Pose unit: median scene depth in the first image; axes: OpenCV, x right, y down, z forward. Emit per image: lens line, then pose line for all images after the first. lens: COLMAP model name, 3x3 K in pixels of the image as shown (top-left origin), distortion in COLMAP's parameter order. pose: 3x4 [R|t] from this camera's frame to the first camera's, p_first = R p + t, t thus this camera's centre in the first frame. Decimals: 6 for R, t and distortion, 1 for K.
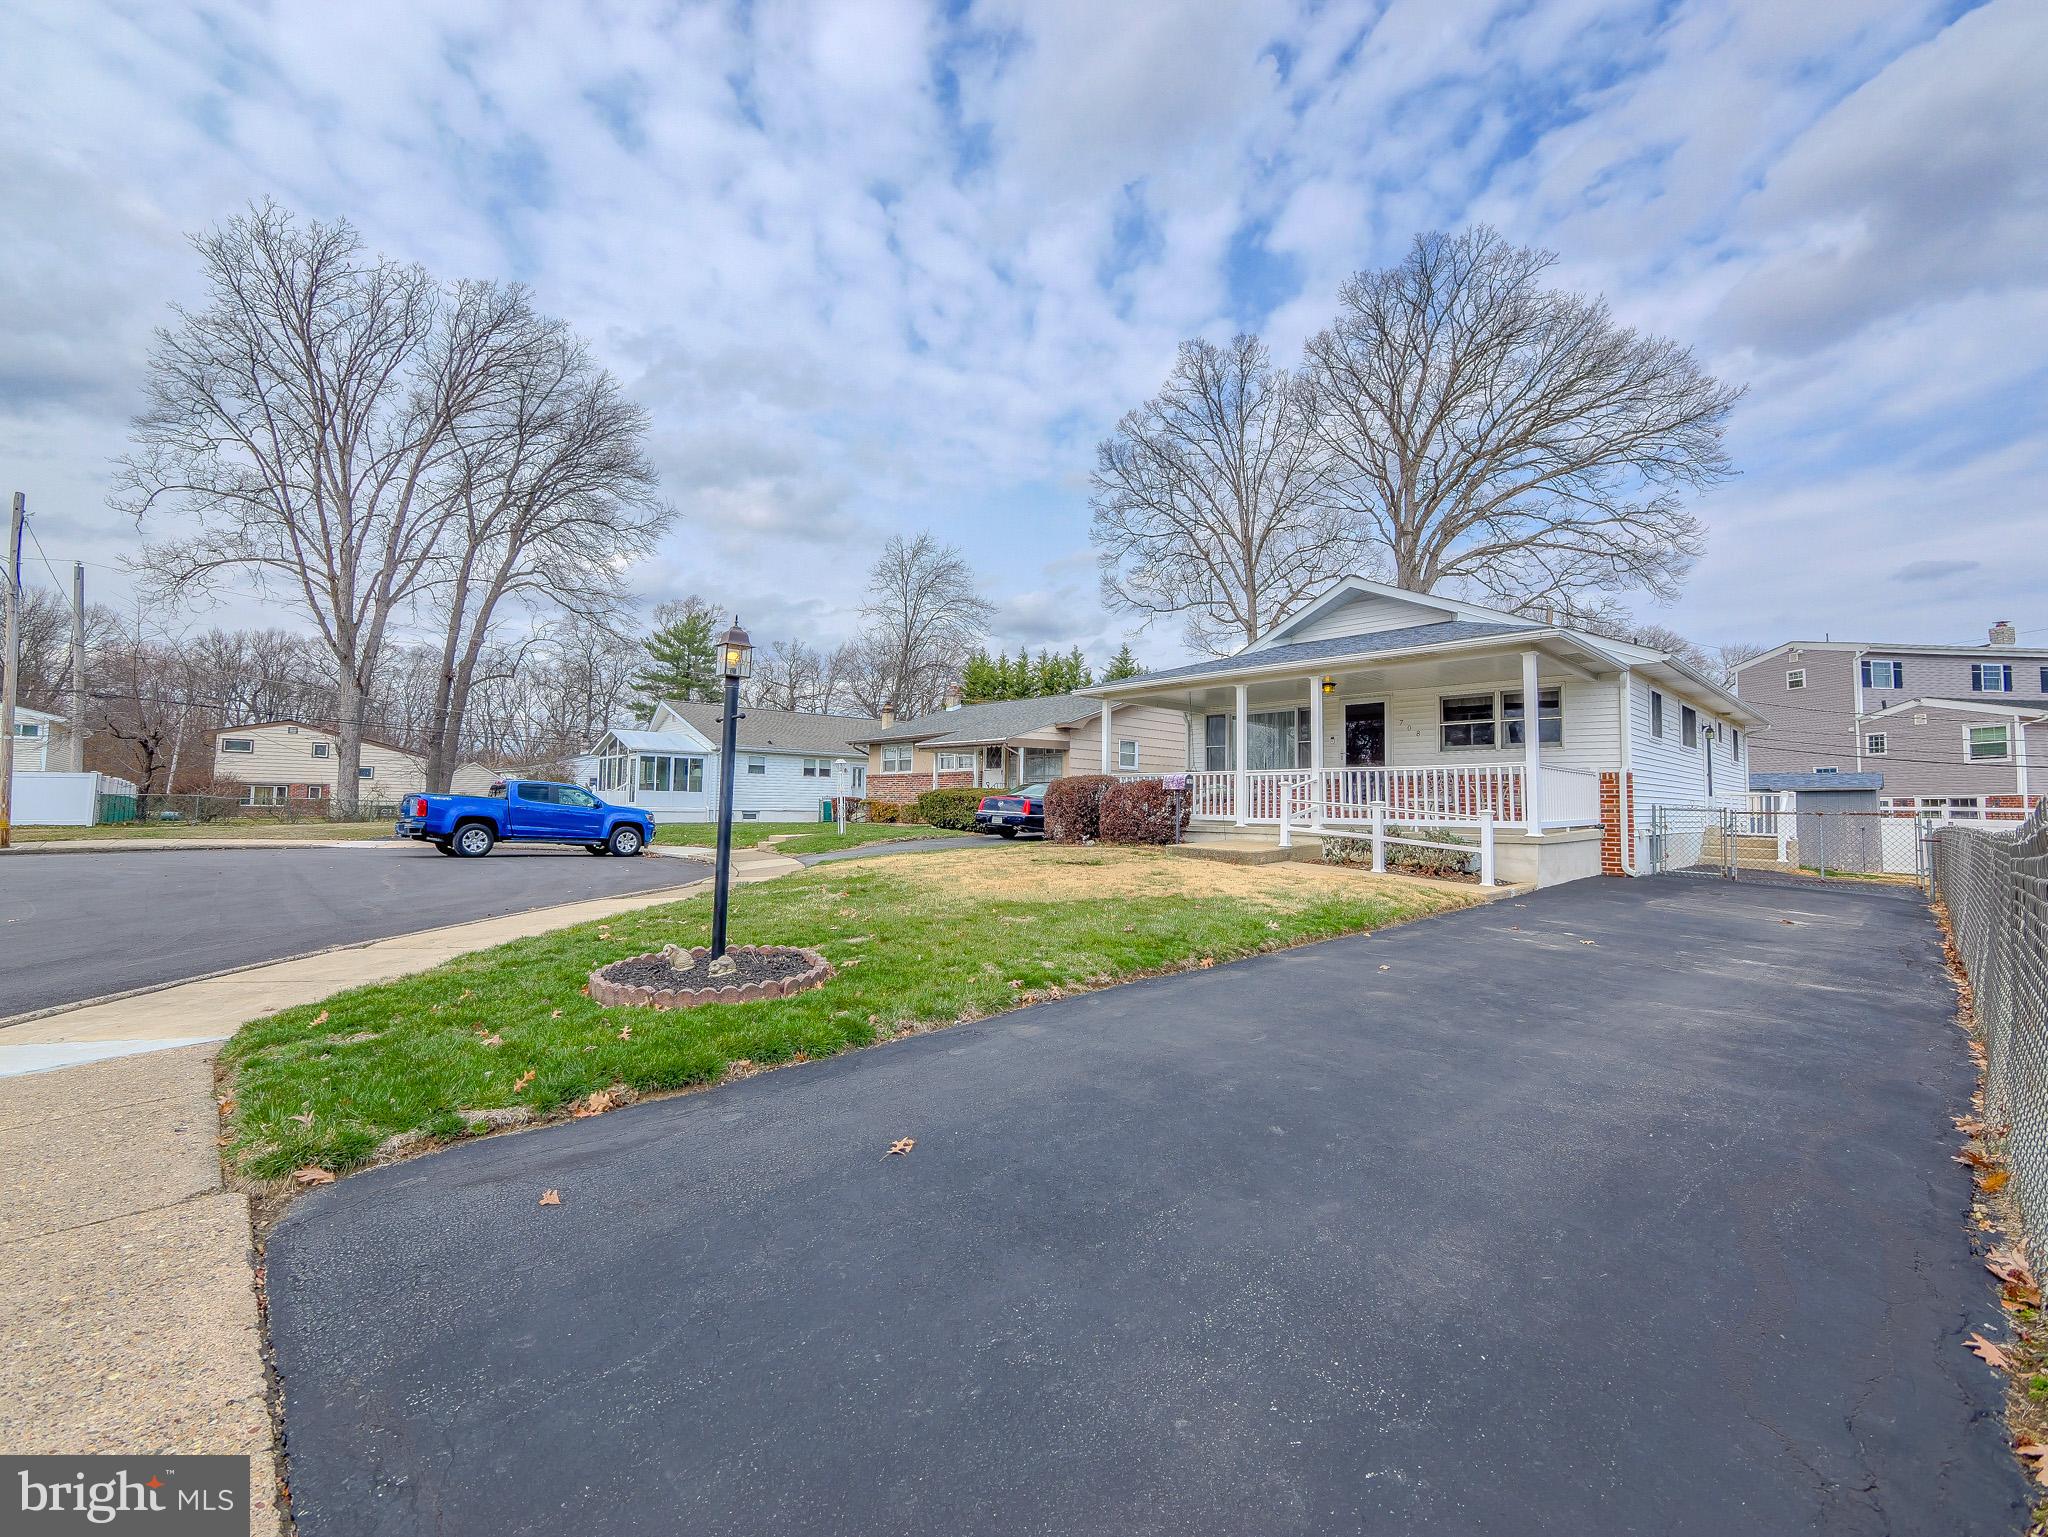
lens RADIAL K [[859.8, 0, 1040.1], [0, 859.8, 769.7], [0, 0, 1]] dist [-0.008753, 0.001460]
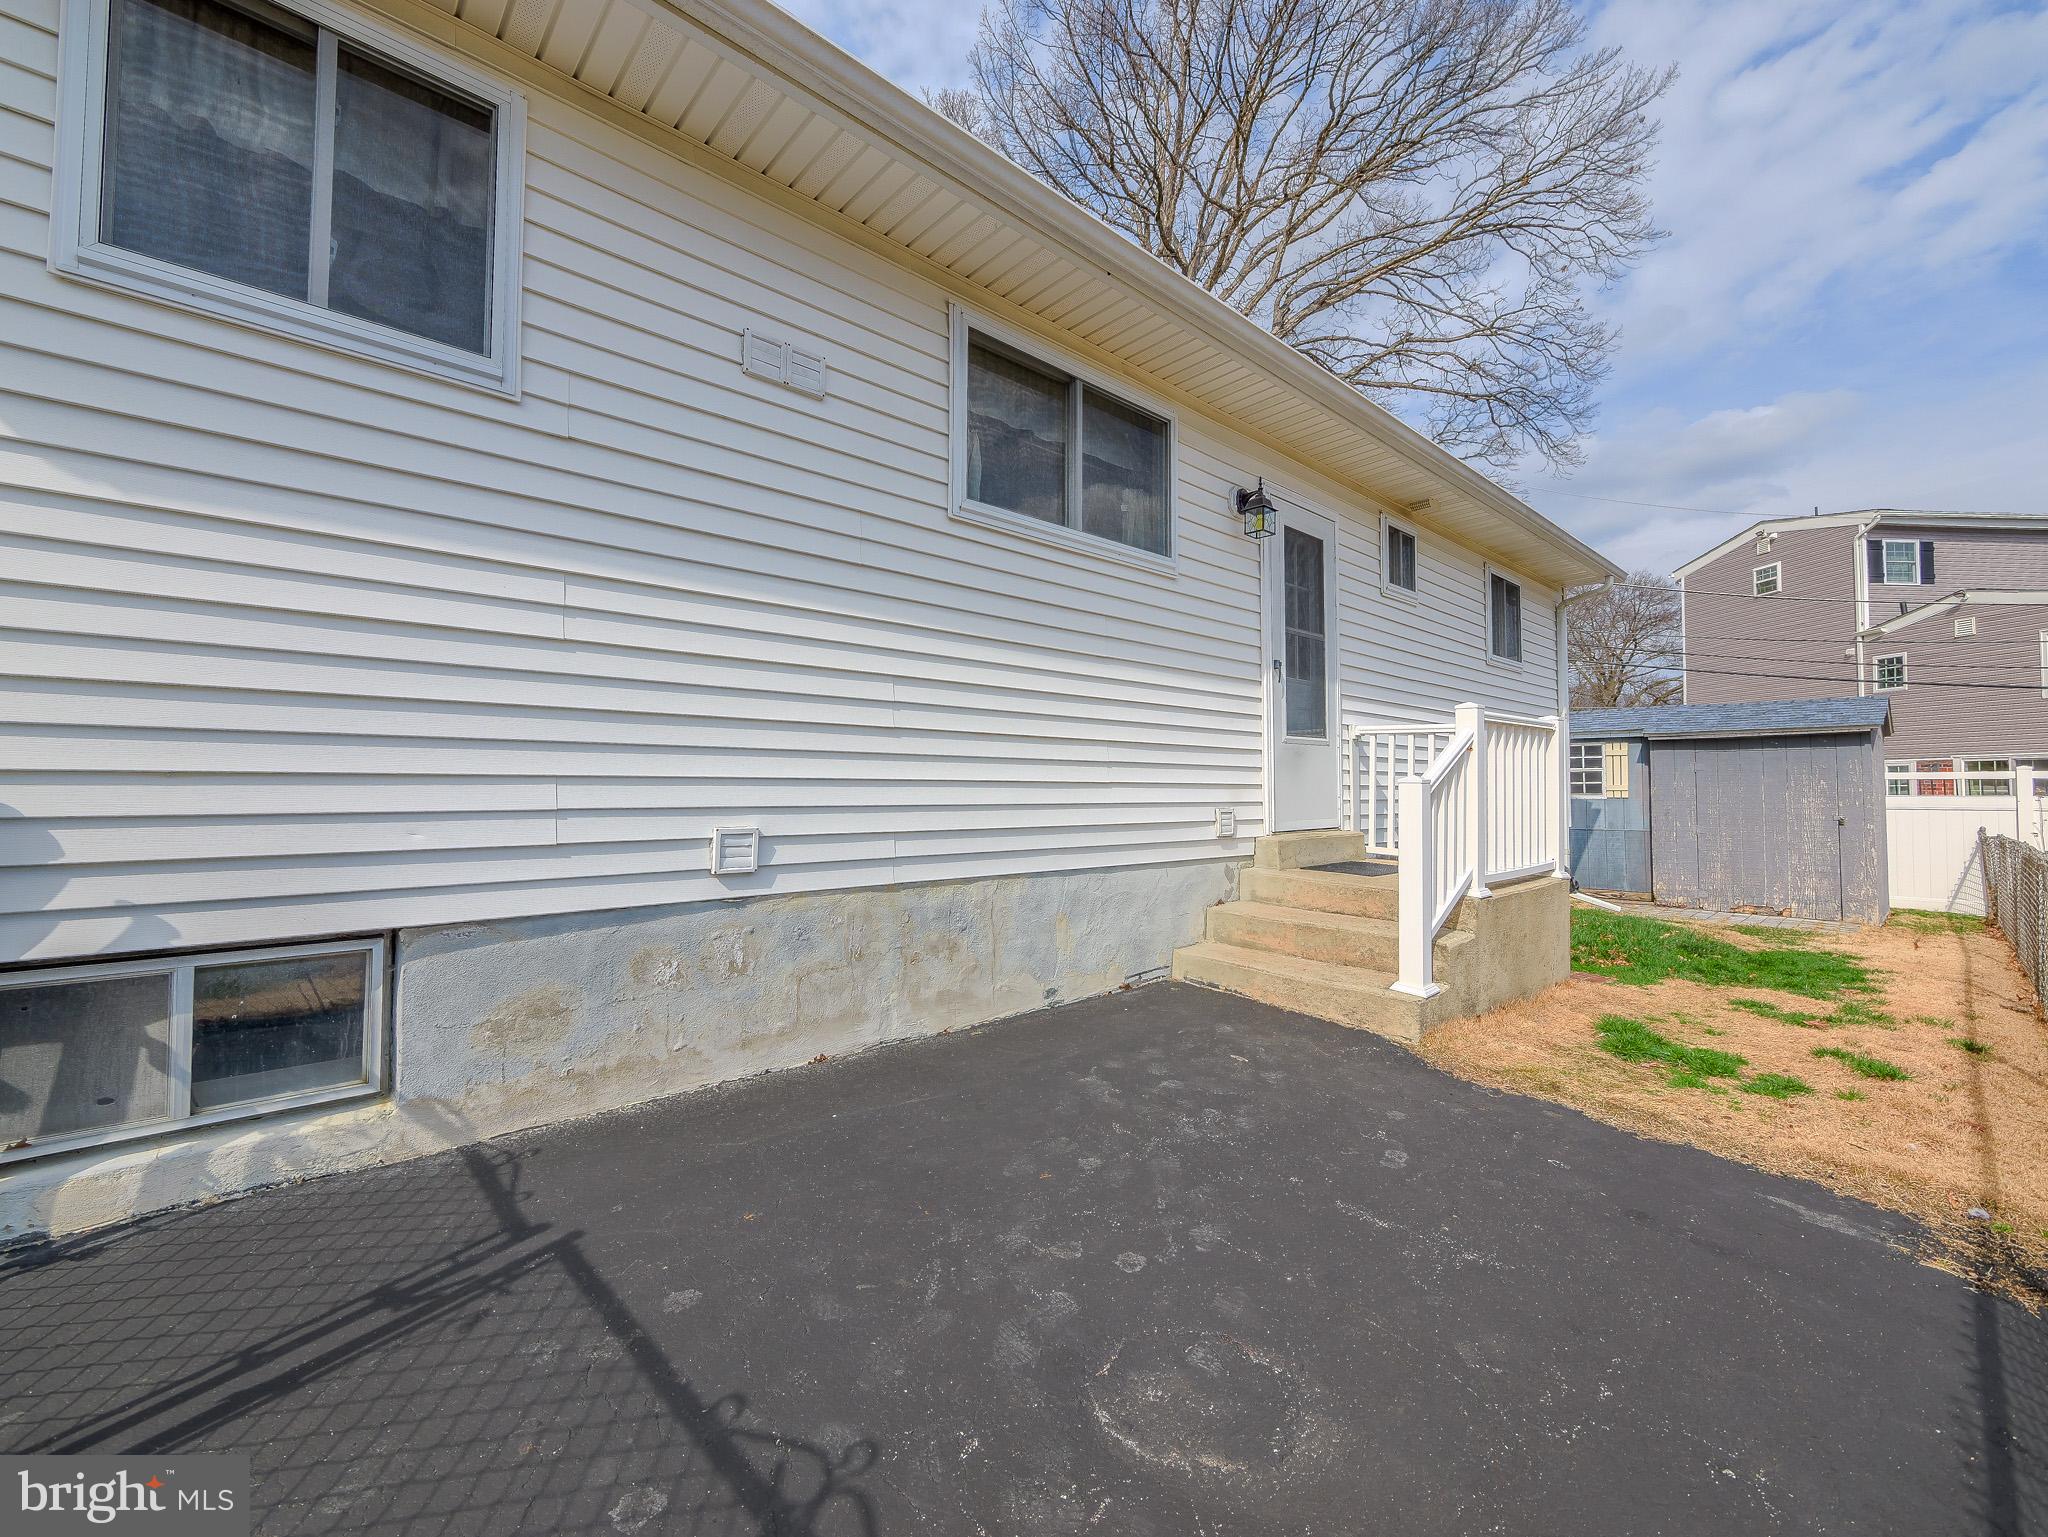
lens RADIAL K [[859.8, 0, 1037.6], [0, 859.8, 764.3], [0, 0, 1]] dist [-0.008753, 0.001460]
pose [[0.999760, -0.009133, -0.019896, 0.451228], [0.009450, 0.999829, 0.015883, 0.023435], [0.019748, -0.016068, 0.999676, 0.446009]]
